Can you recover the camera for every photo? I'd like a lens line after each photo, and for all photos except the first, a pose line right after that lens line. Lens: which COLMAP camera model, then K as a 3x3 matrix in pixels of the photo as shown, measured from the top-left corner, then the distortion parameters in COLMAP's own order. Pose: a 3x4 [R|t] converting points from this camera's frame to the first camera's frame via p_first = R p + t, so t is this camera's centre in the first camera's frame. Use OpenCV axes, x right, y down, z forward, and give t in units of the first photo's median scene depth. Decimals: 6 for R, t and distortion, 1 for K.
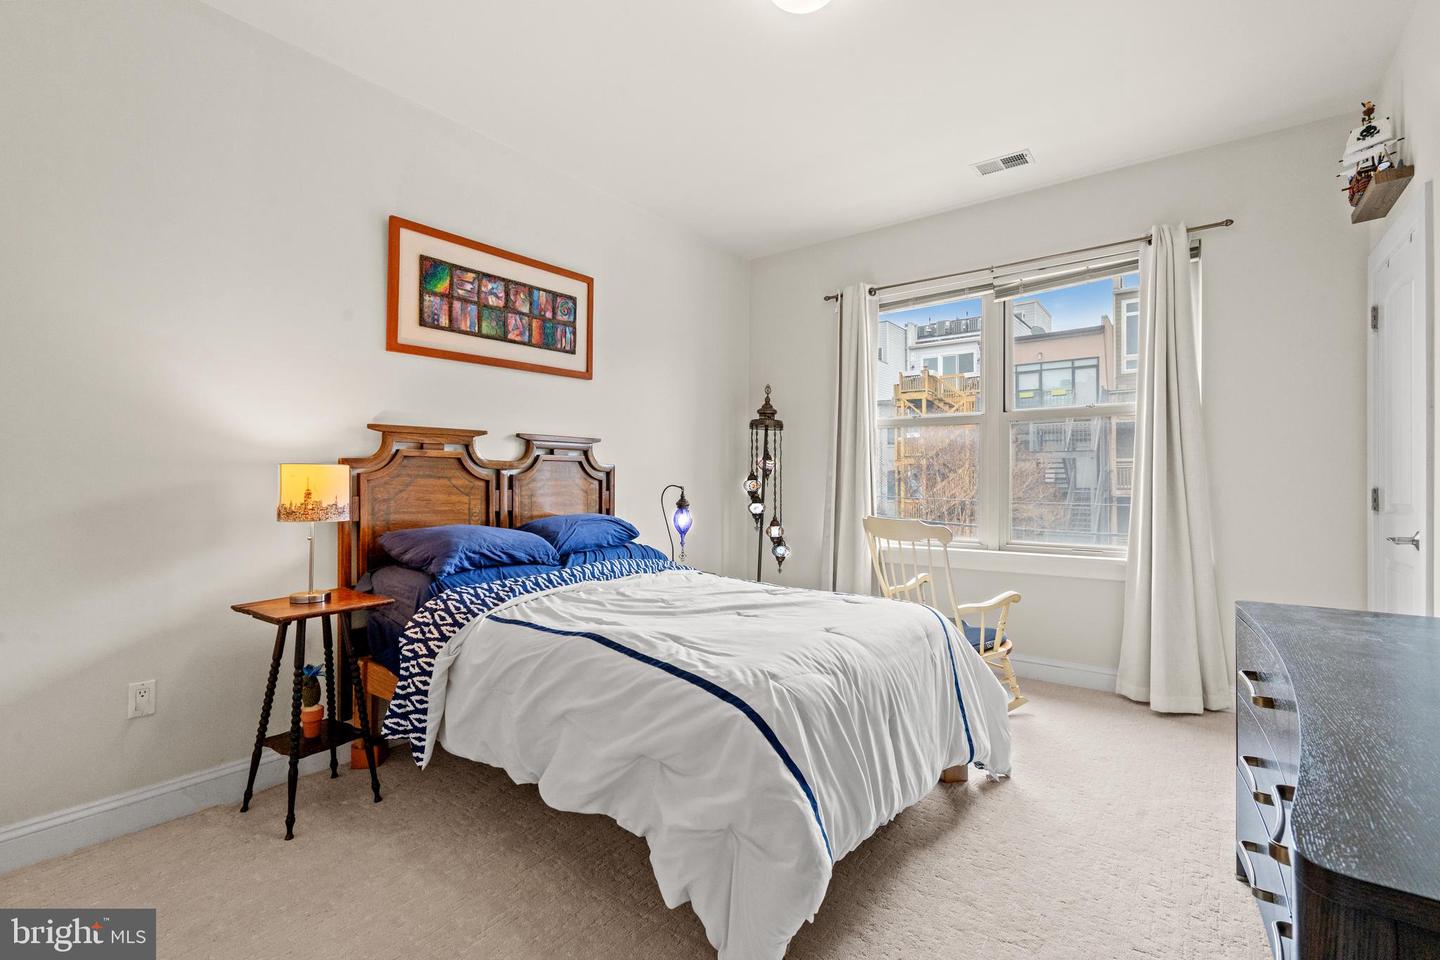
lens RADIAL K [[652.6, 0, 713.3], [0, 652.6, 478.6], [0, 0, 1]] dist [-0.009151, 0.003087]
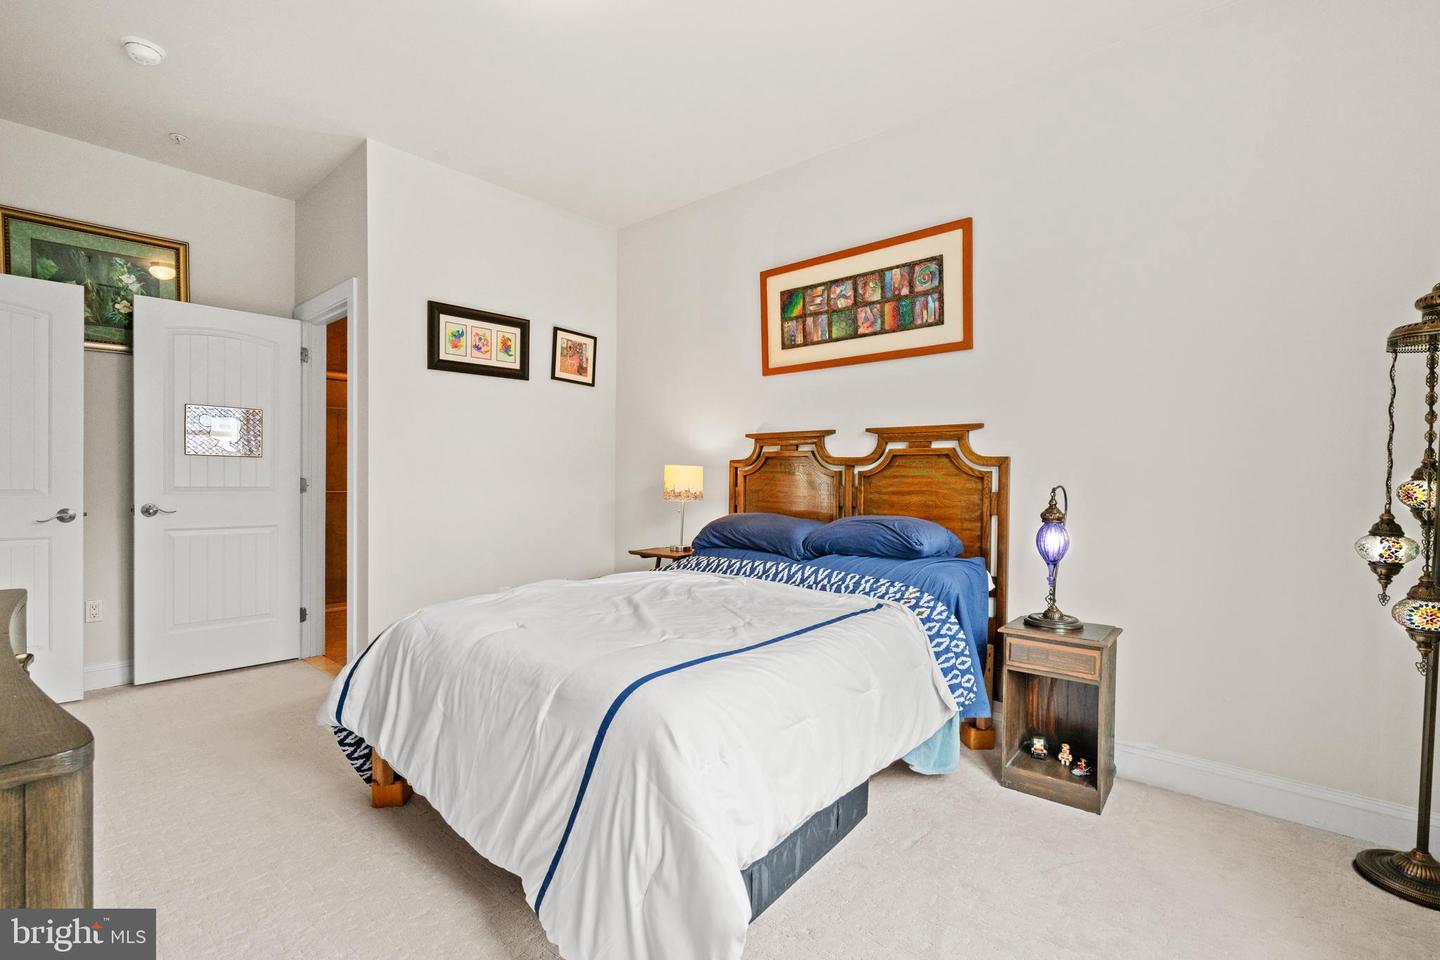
lens RADIAL K [[652.6, 0, 721.0], [0, 652.6, 485.9], [0, 0, 1]] dist [-0.009151, 0.003087]
pose [[-0.064975, 0.015182, -0.997771, 0.700723], [-0.007267, 0.999851, 0.015687, 0.003180], [0.997860, 0.008270, -0.064855, 0.861299]]
